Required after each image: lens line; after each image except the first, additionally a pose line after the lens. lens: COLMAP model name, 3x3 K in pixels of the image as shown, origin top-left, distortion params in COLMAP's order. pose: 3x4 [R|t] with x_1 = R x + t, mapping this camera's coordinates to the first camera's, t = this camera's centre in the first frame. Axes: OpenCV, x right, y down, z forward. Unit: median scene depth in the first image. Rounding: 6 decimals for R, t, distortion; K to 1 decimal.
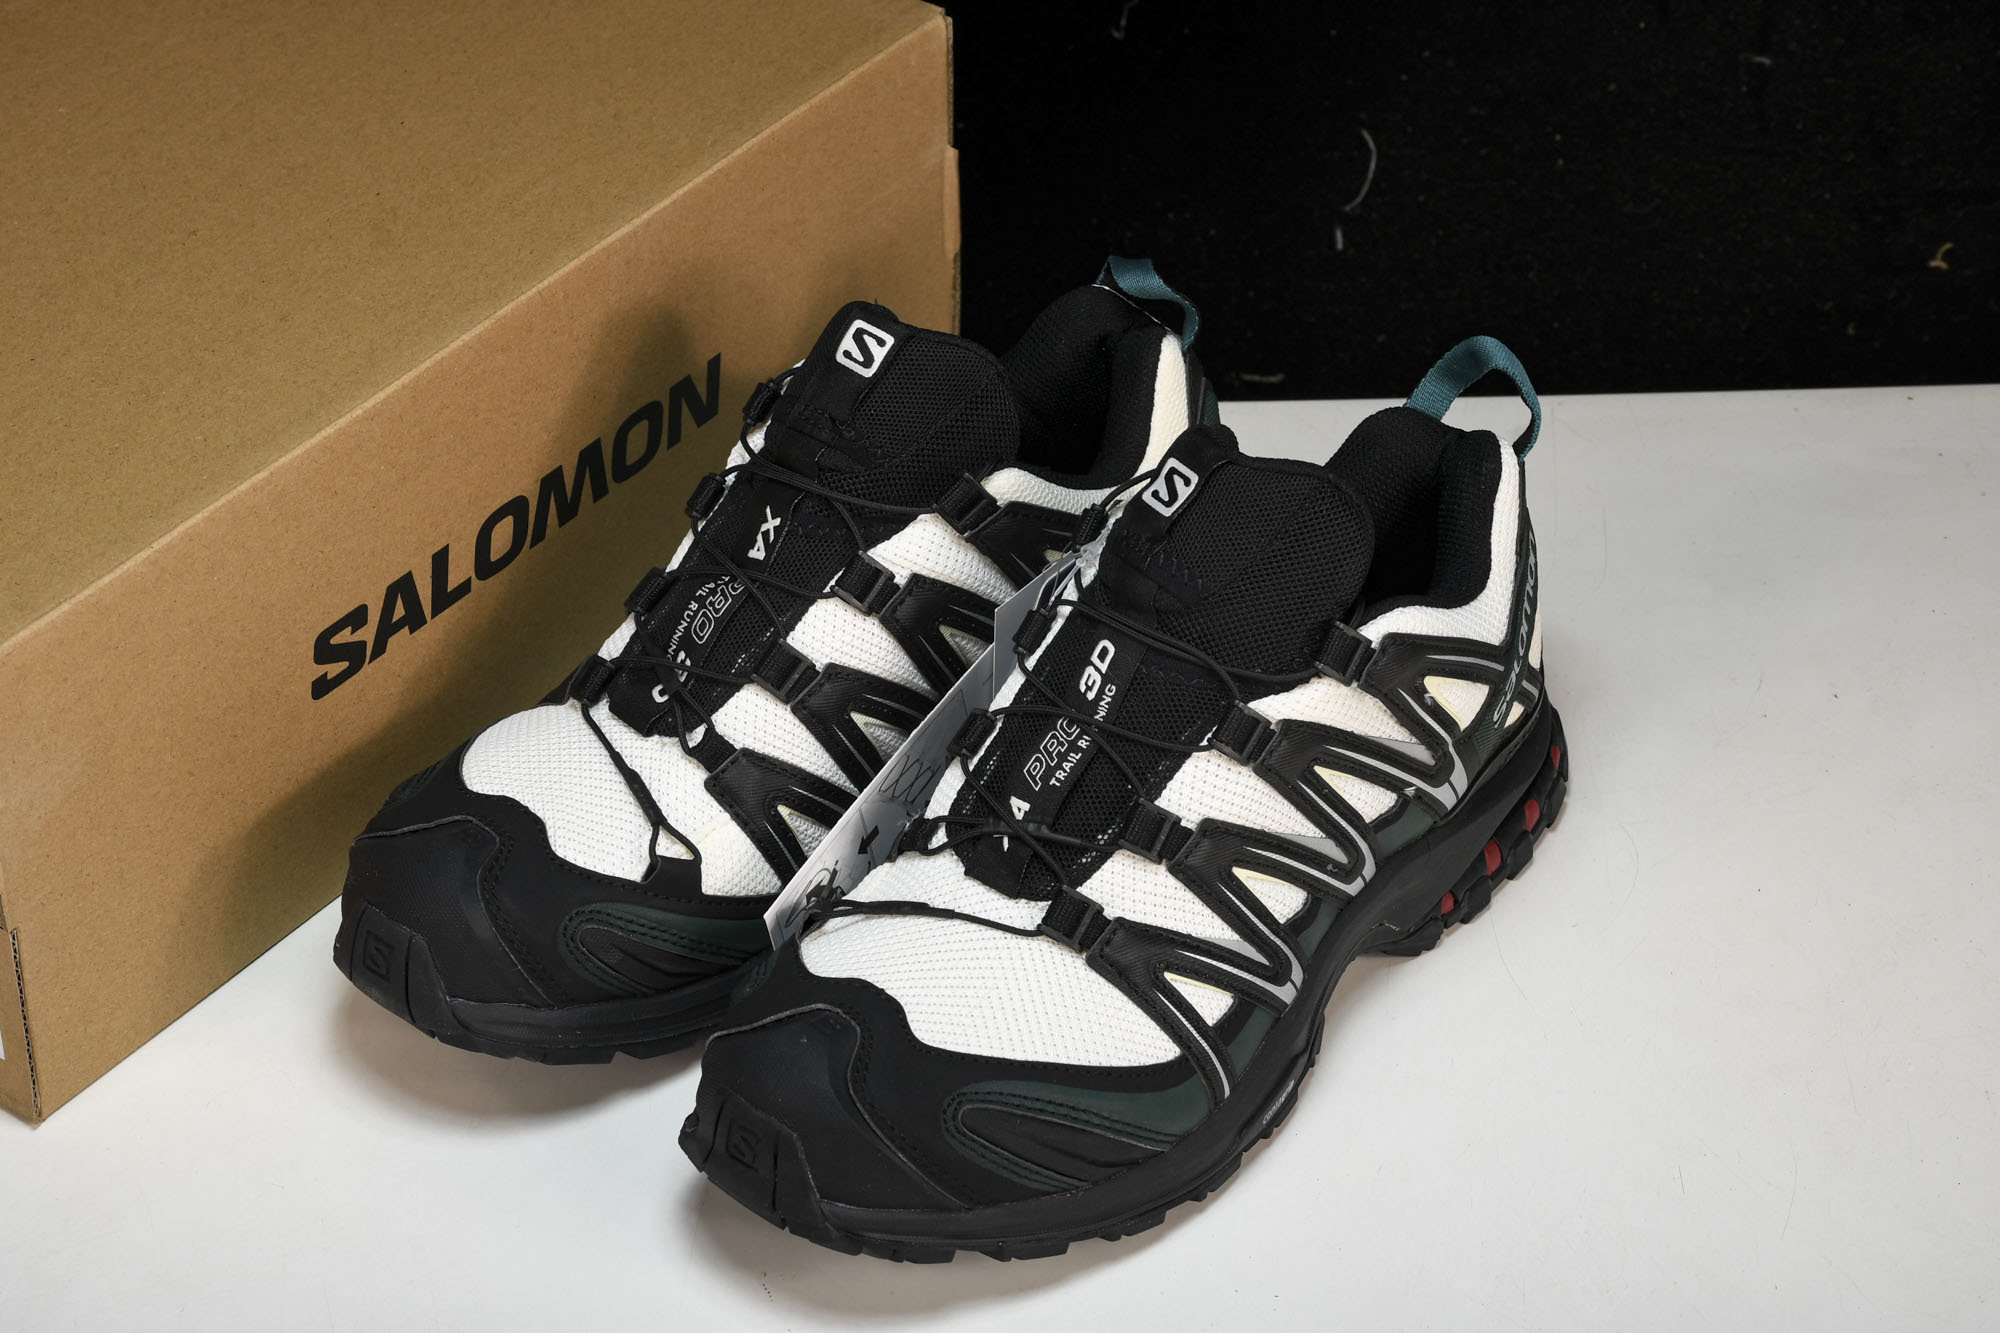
lens RADIAL K [[5227.6, 0, 965.9], [0, 5227.6, 674.7], [0, 0, 1]] dist [0.679503, 0.000000]
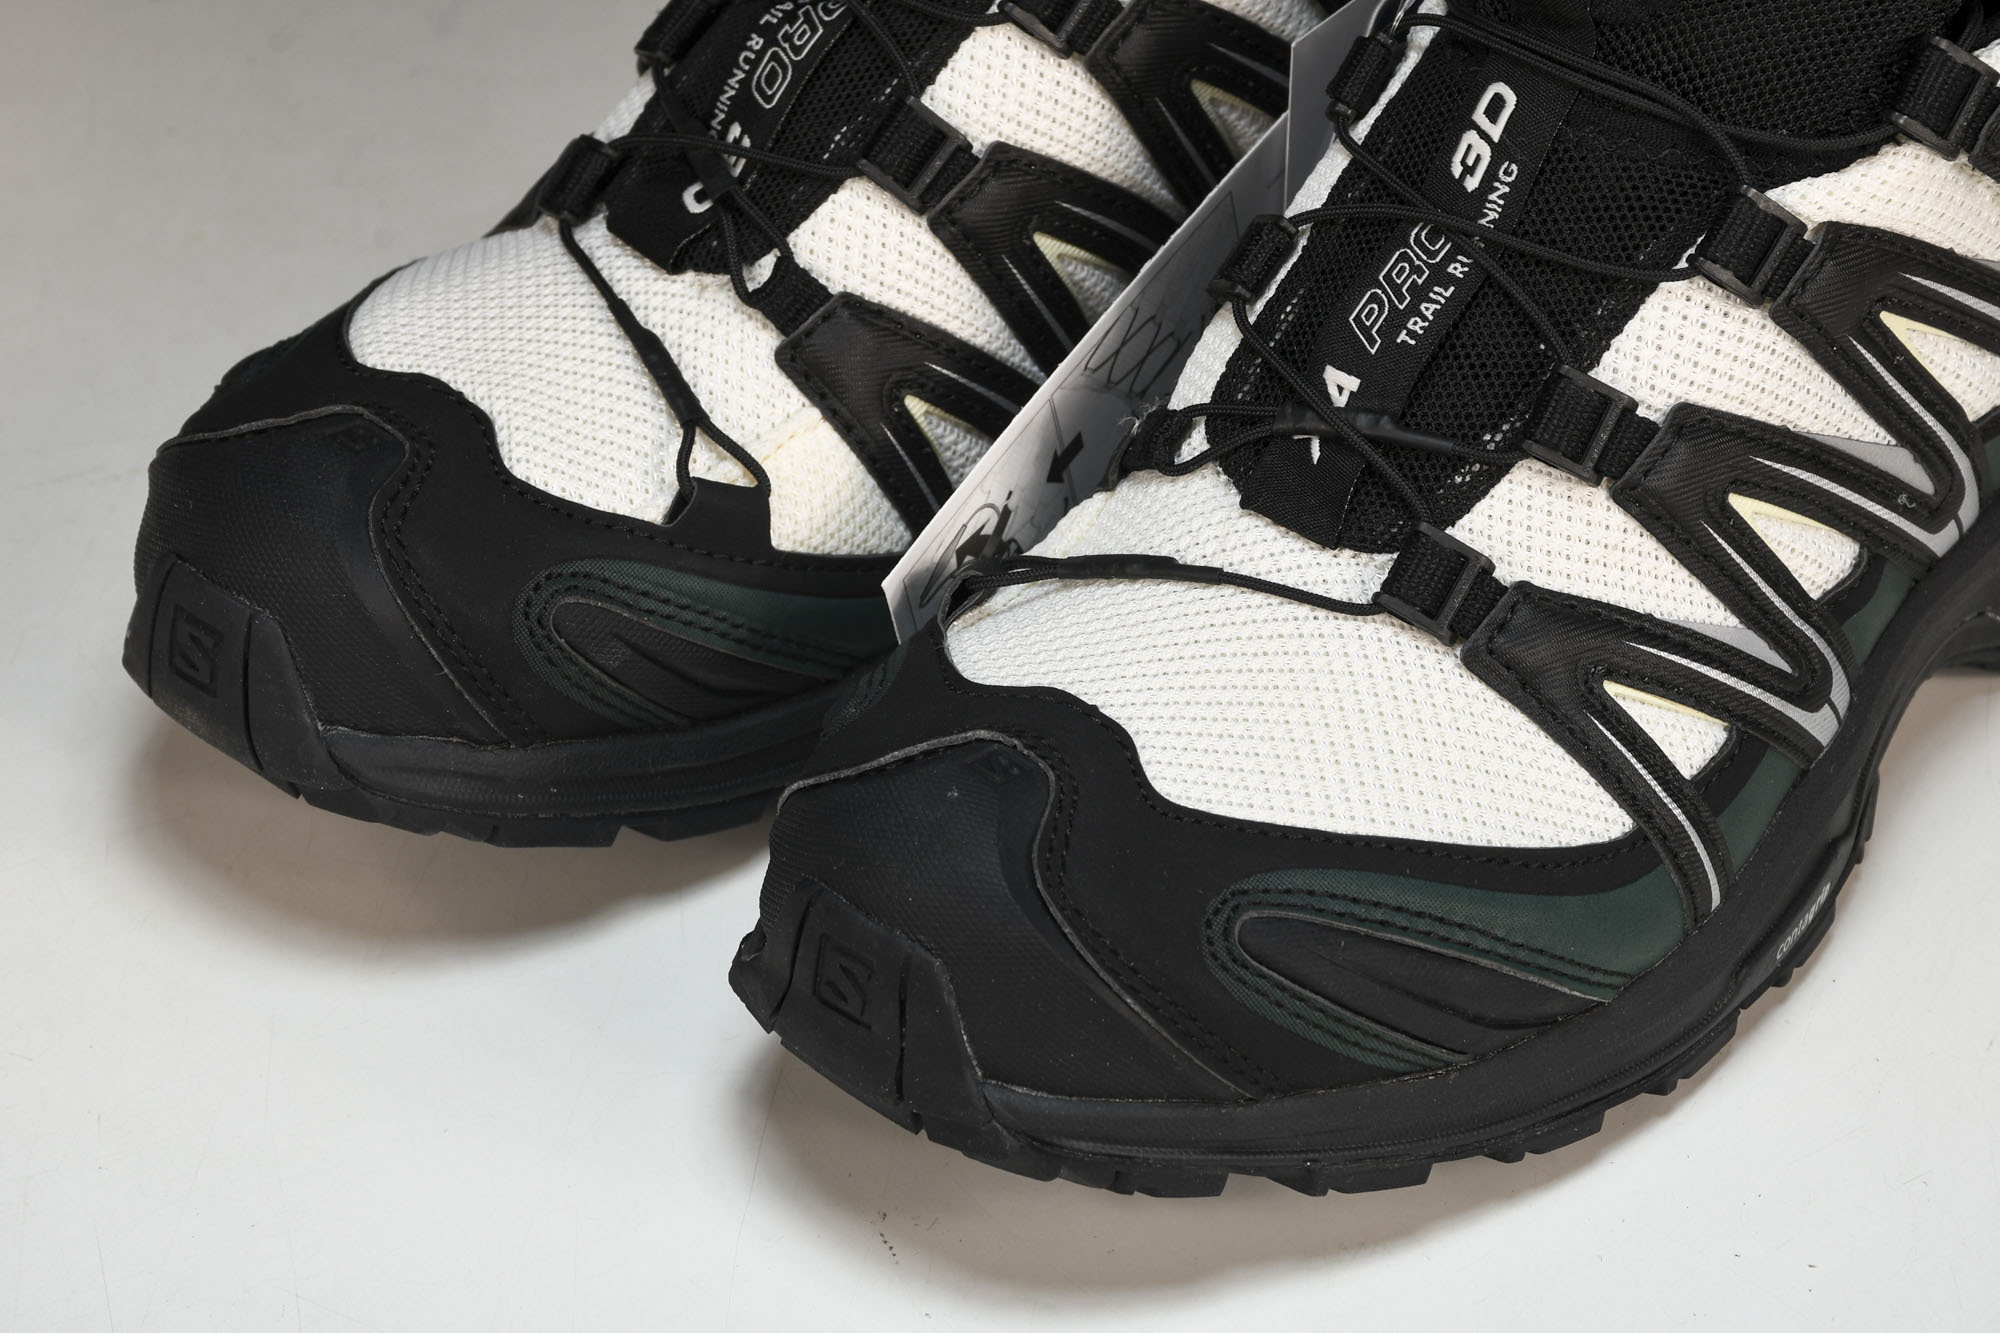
lens RADIAL K [[6416.4, 0, 969.3], [0, 6416.4, 660.1], [0, 0, 1]] dist [0.861395, 0.000000]
pose [[0.999665, 0.001566, -0.025833, -0.011236], [-0.001104, 0.999839, 0.017896, 0.041655], [0.025856, -0.017861, 0.999506, 0.311426]]
